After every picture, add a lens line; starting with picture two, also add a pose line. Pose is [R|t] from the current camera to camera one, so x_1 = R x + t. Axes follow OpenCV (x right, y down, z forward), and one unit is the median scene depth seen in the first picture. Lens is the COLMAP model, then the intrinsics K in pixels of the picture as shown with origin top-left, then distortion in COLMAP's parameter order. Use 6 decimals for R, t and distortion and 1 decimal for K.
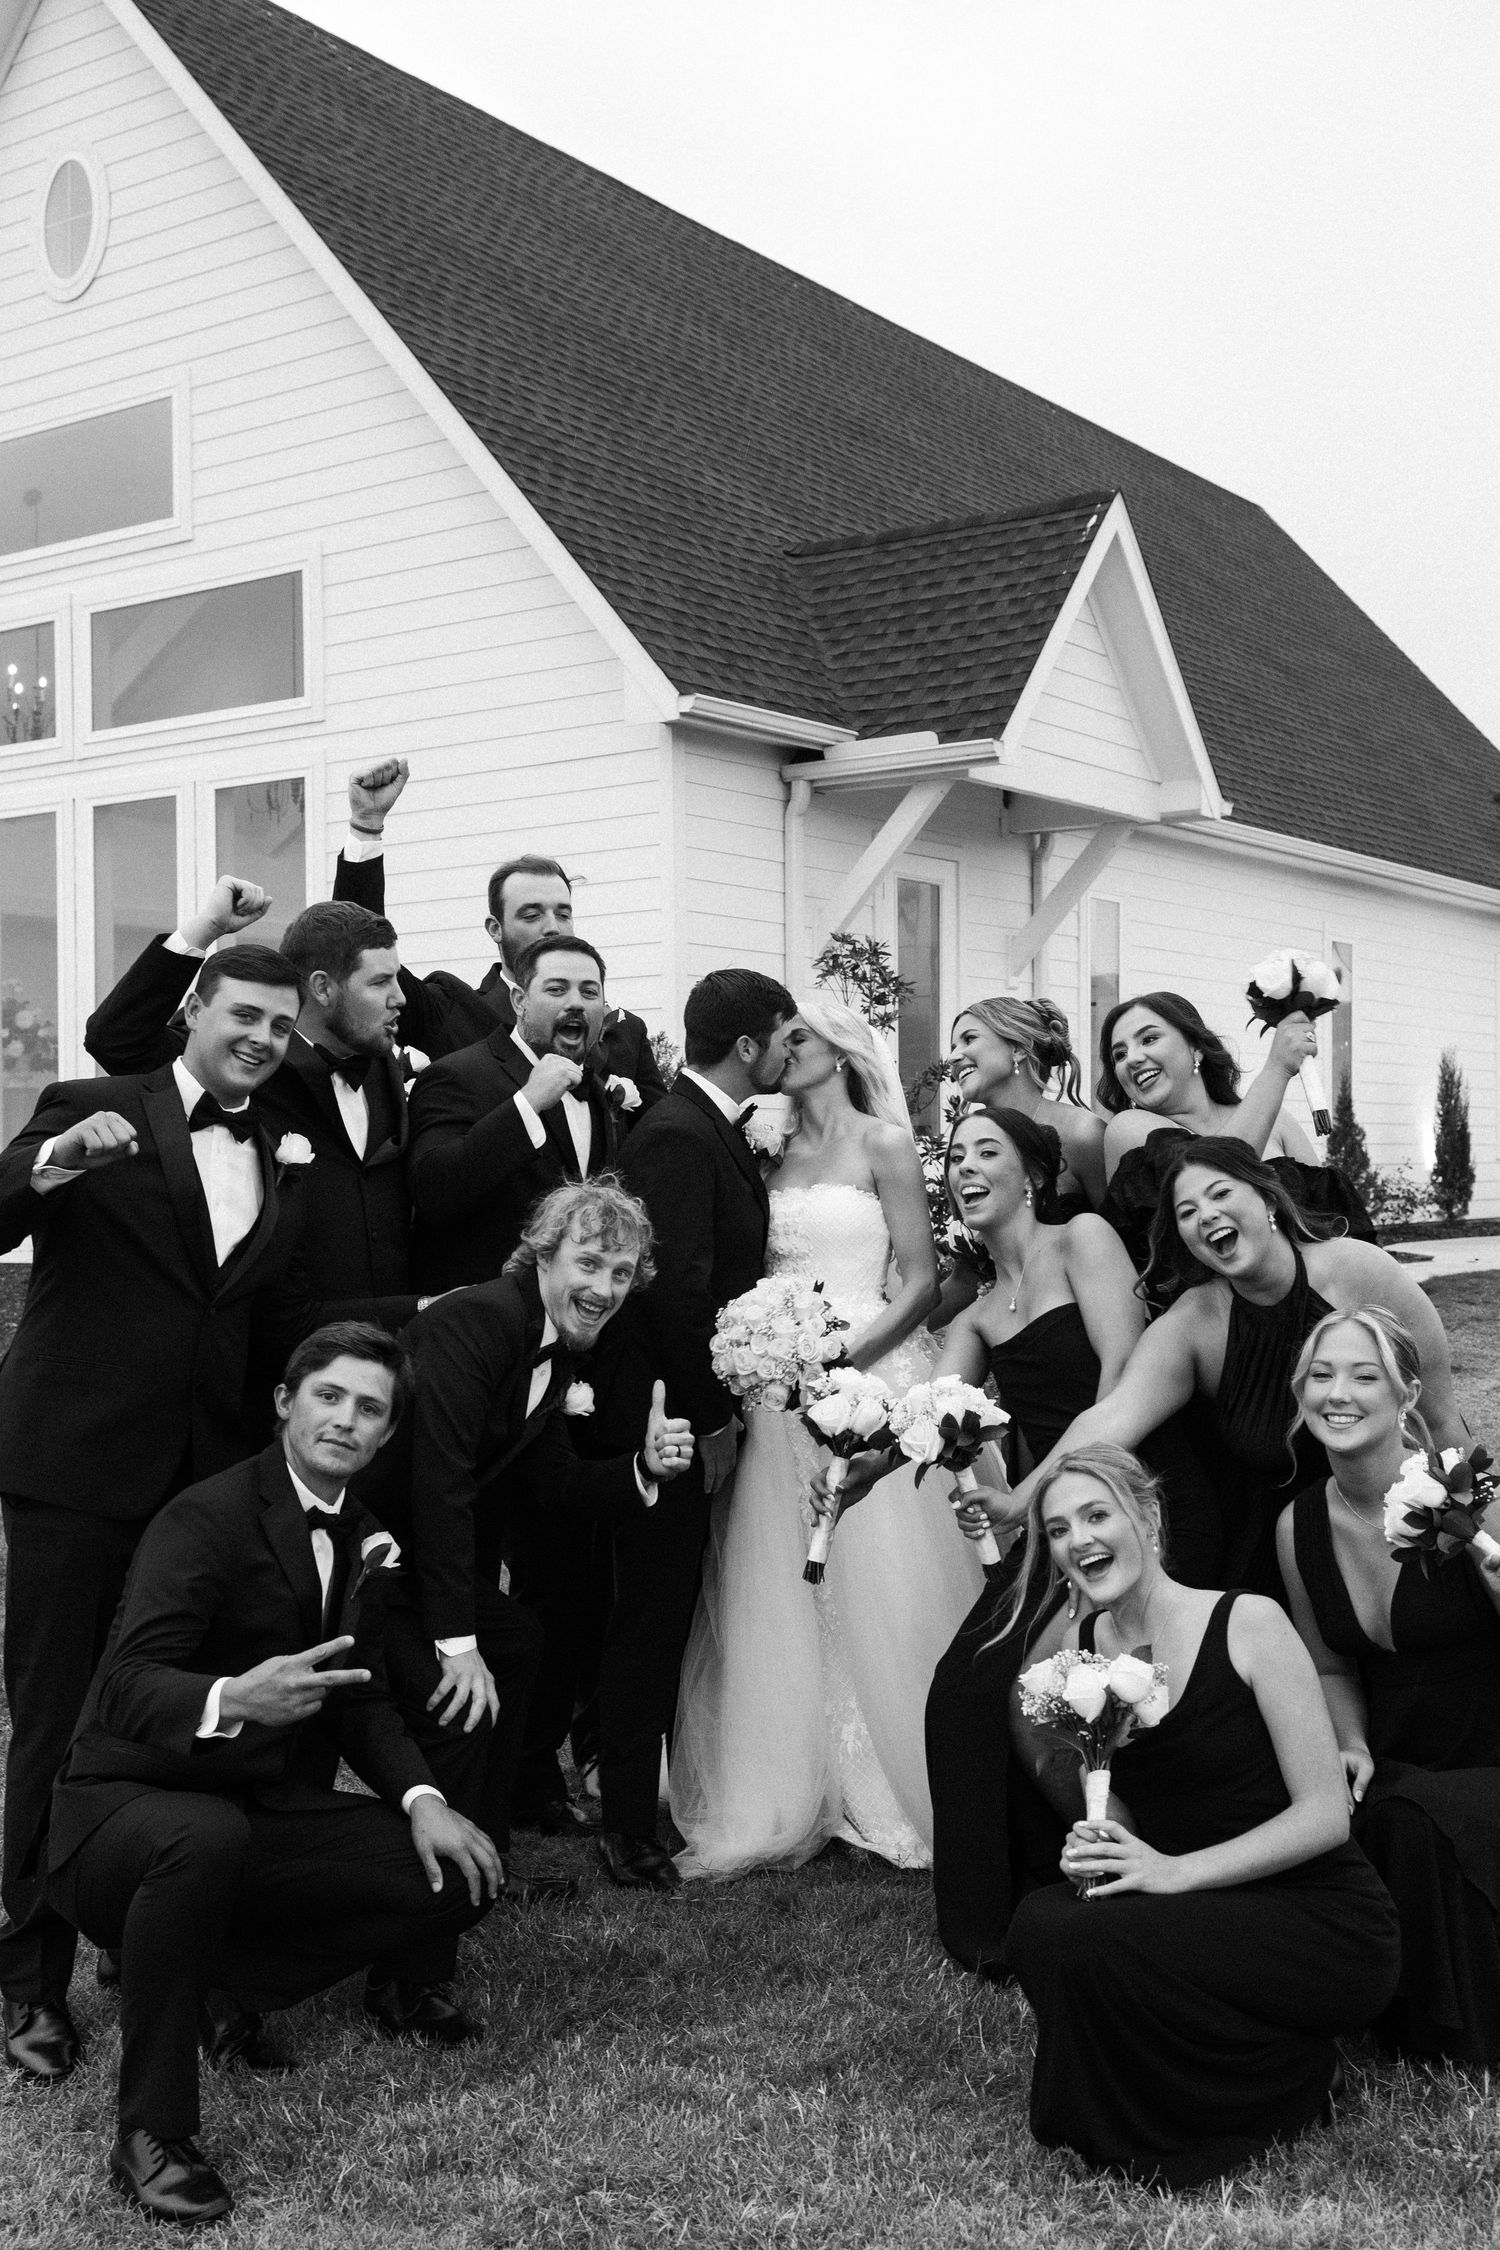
lens RADIAL K [[2565.0, 0, 726.8], [0, 2565.0, 1126.2], [0, 0, 1]] dist [0.000971, 0.009400]
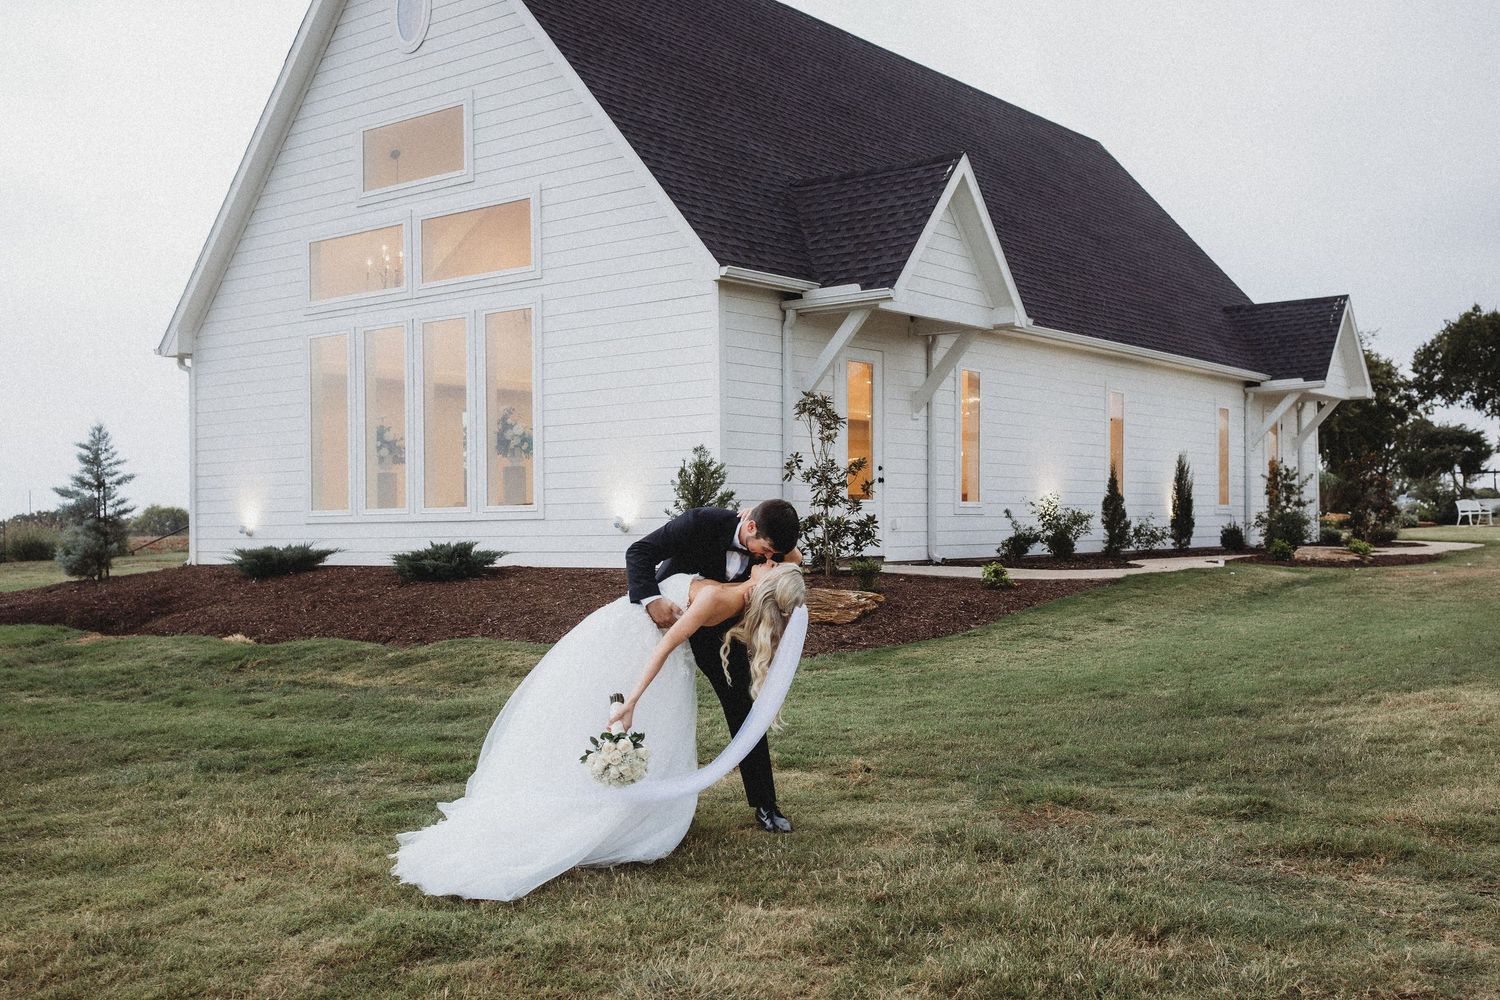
lens RADIAL K [[1517.1, 0, 750.9], [0, 1517.1, 524.4], [0, 0, 1]] dist [0.003392, 0.005776]
pose [[0.998598, 0.003444, -0.052830, 0.056997], [-0.002459, 0.999822, 0.018688, 0.001887], [0.052885, -0.018532, 0.998429, -0.110993]]
